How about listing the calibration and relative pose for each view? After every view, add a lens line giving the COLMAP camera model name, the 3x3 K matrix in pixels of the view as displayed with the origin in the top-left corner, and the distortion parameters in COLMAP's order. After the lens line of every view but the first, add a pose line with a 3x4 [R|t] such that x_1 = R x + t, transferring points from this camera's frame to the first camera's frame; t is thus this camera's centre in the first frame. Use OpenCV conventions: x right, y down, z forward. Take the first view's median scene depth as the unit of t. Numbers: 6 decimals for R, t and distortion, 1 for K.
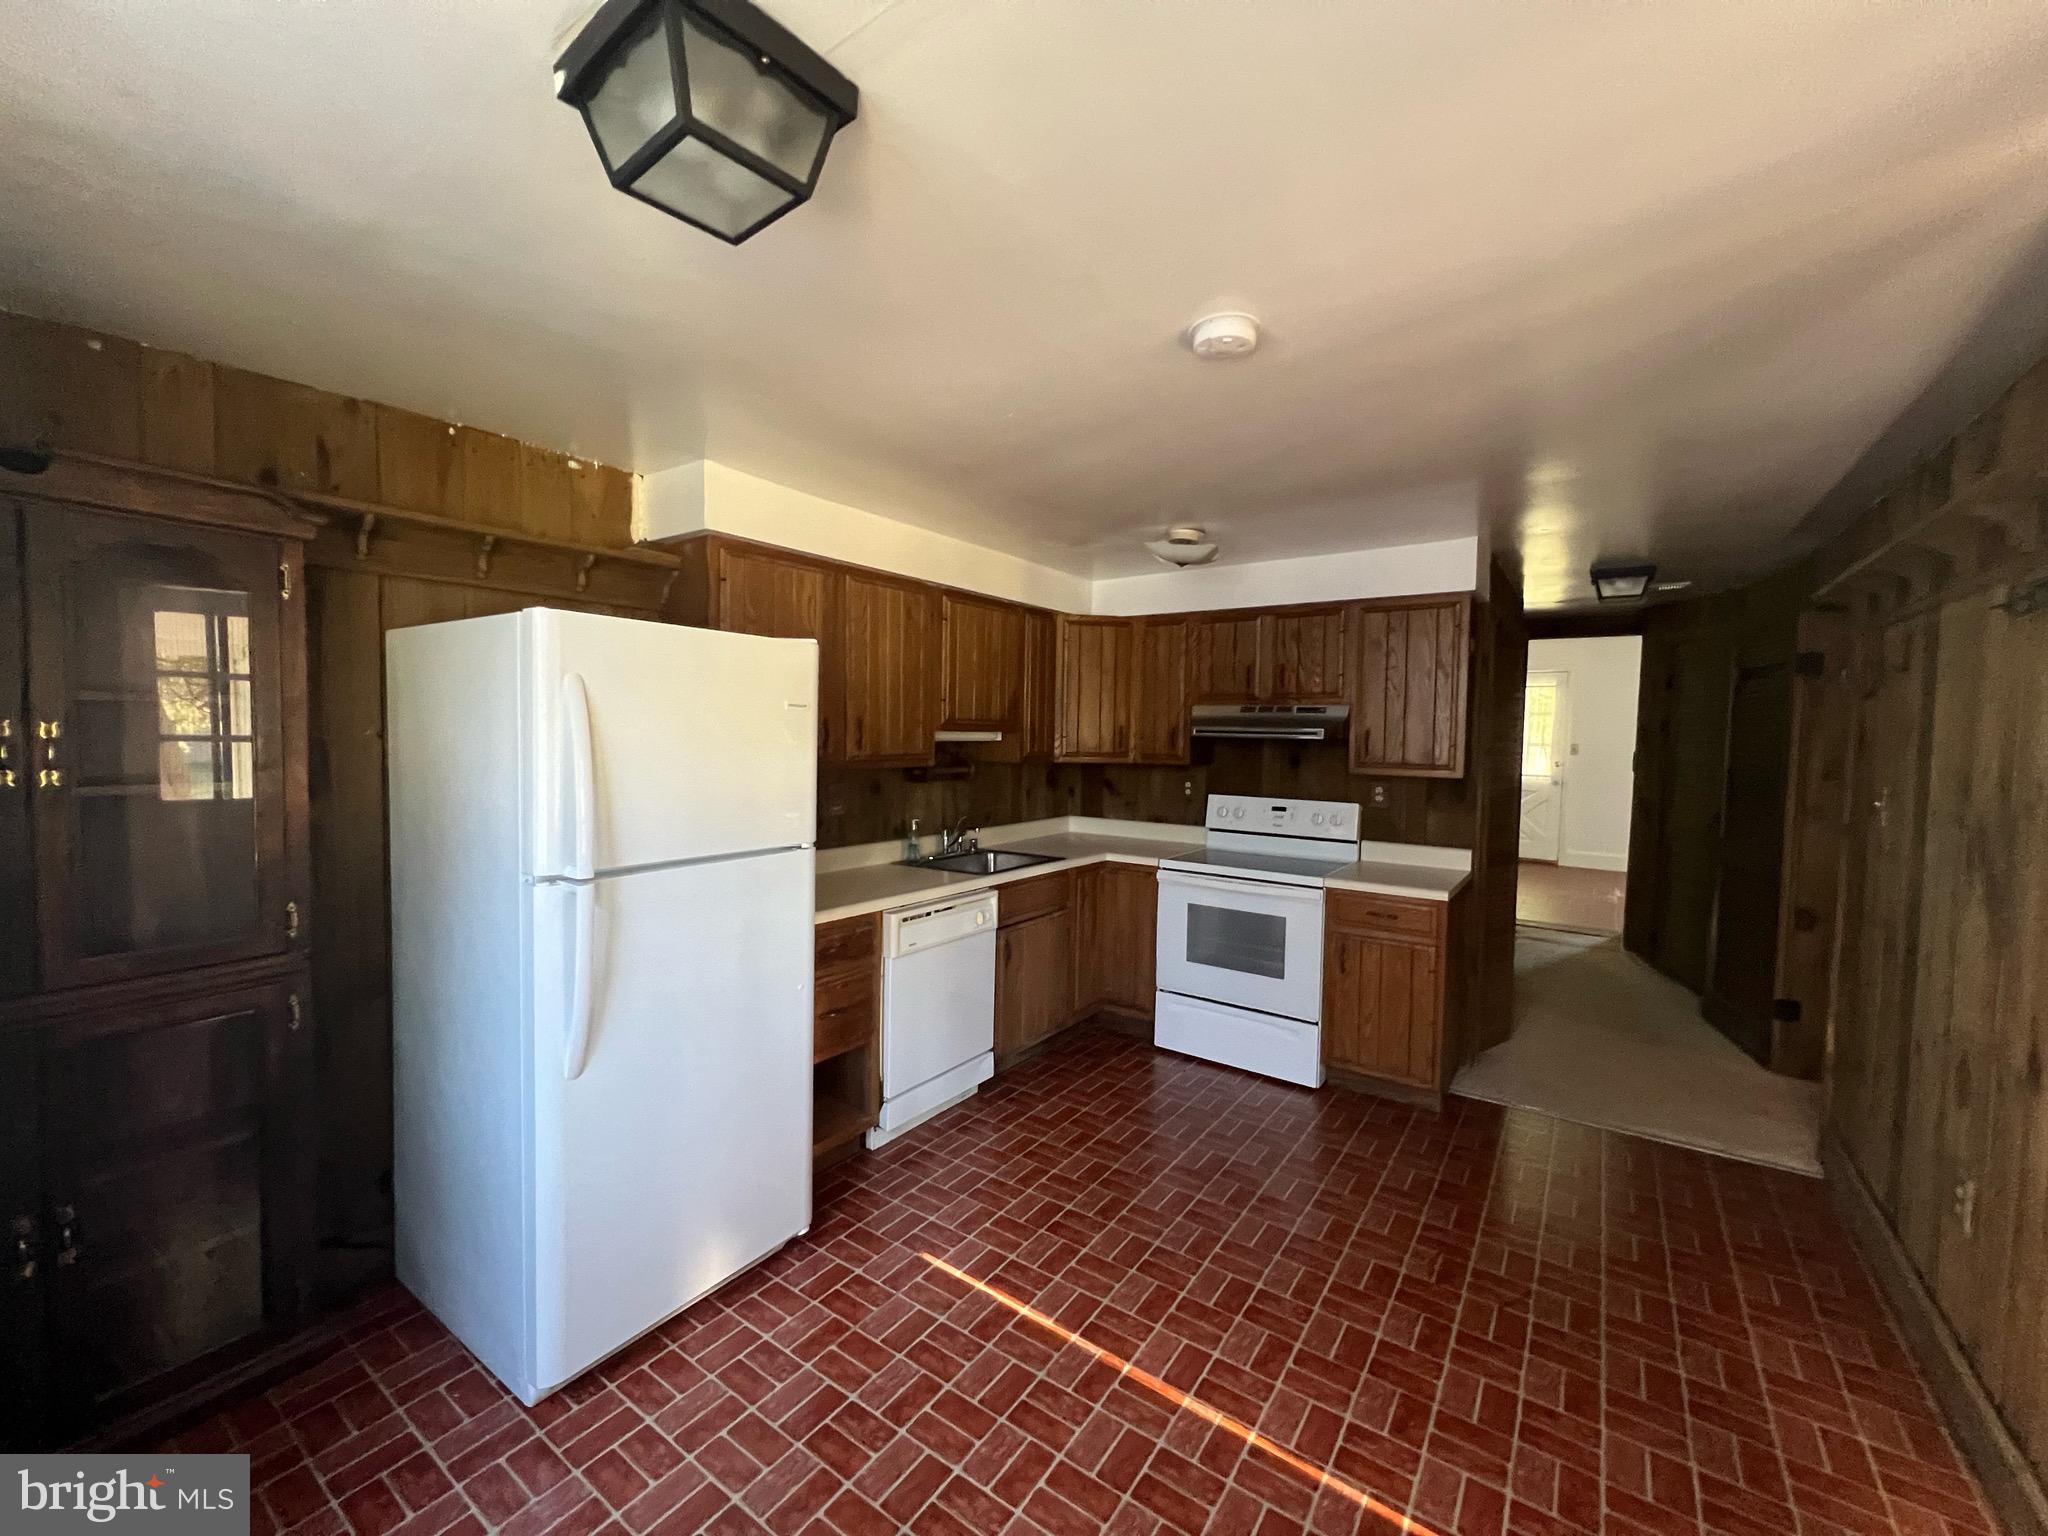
lens RADIAL K [[819.7, 0, 1021.1], [0, 819.7, 763.2], [0, 0, 1]] dist [0.000274, 0.000455]
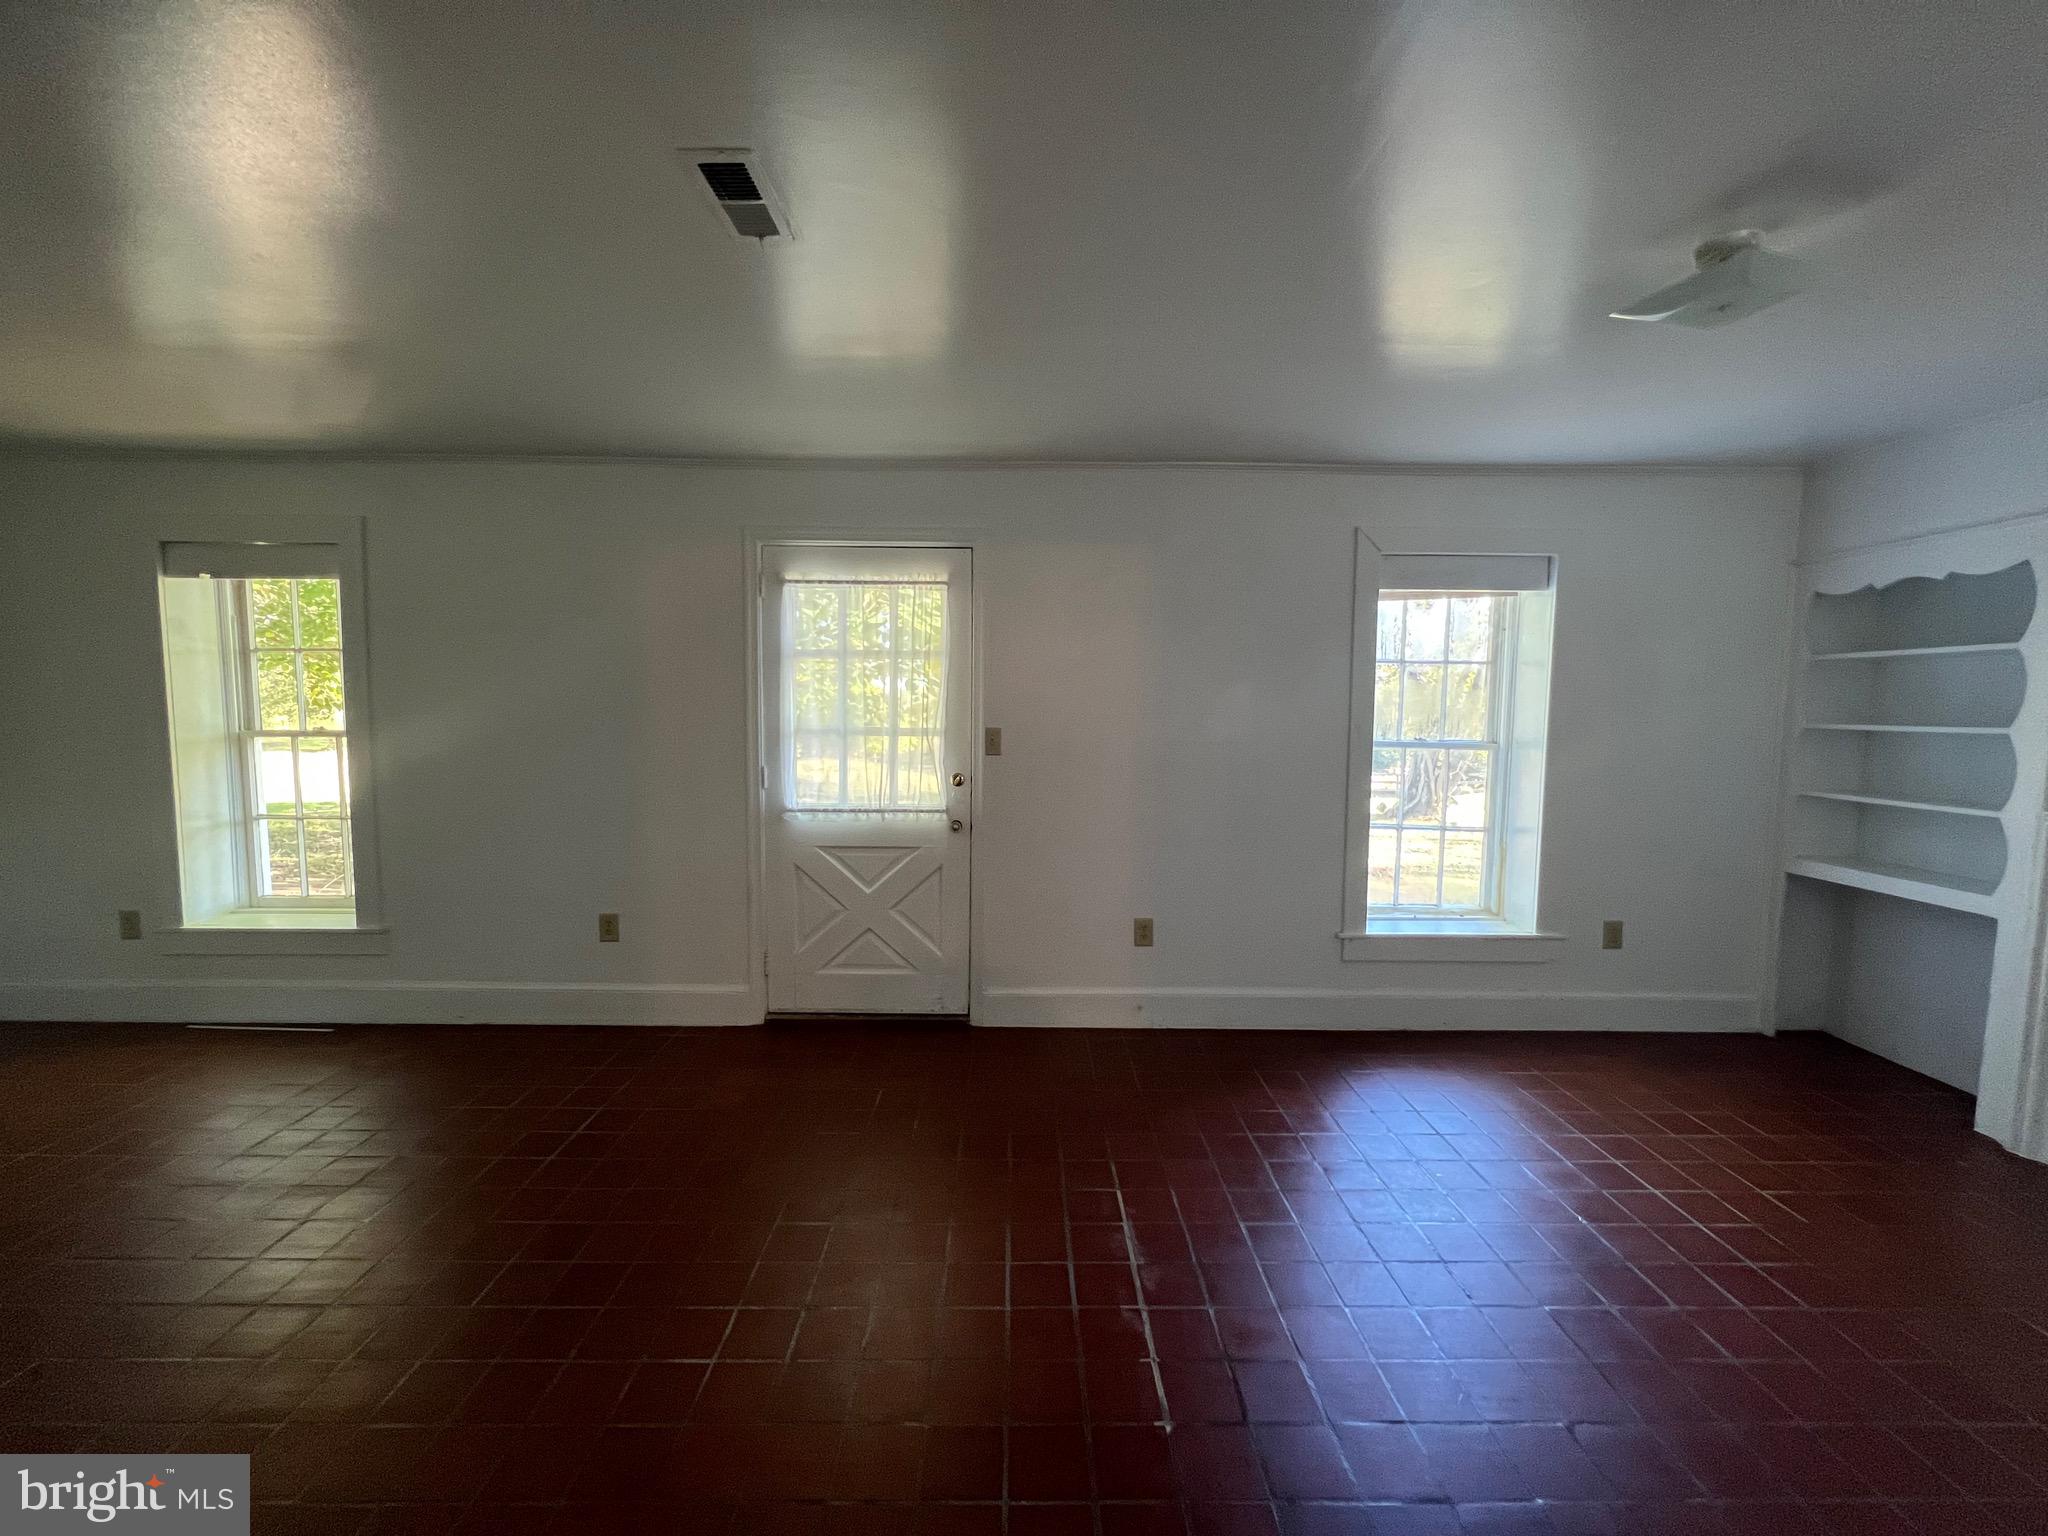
lens RADIAL K [[819.7, 0, 1021.1], [0, 819.7, 763.2], [0, 0, 1]] dist [0.000274, 0.000455]
pose [[0.803819, -0.055276, 0.592300, 1.347034], [0.034640, 0.998333, 0.046159, -0.073567], [-0.593864, -0.016586, 0.804394, 2.011551]]
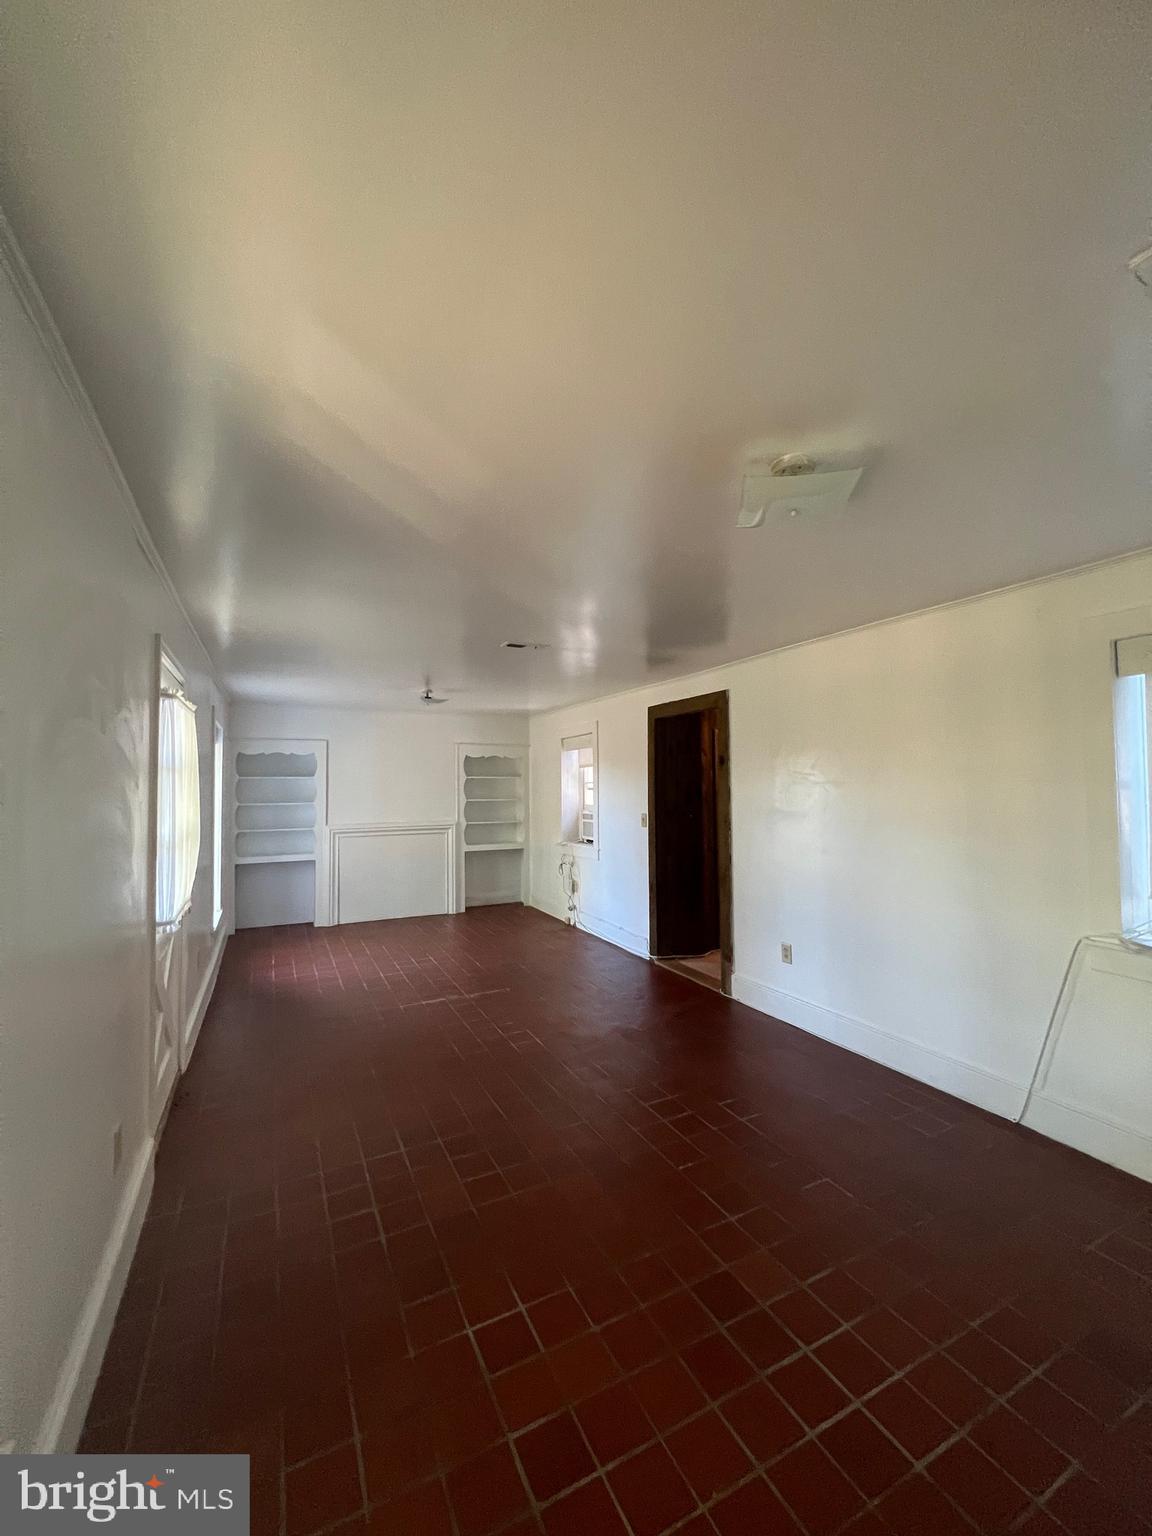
lens RADIAL K [[614.8, 0, 577.4], [0, 614.8, 764.0], [0, 0, 1]] dist [0.000274, 0.000455]
pose [[-0.888140, 0.004200, 0.459553, 0.840973], [0.011977, 0.999830, 0.014008, -0.197558], [-0.459416, 0.017945, -0.888040, 3.703112]]
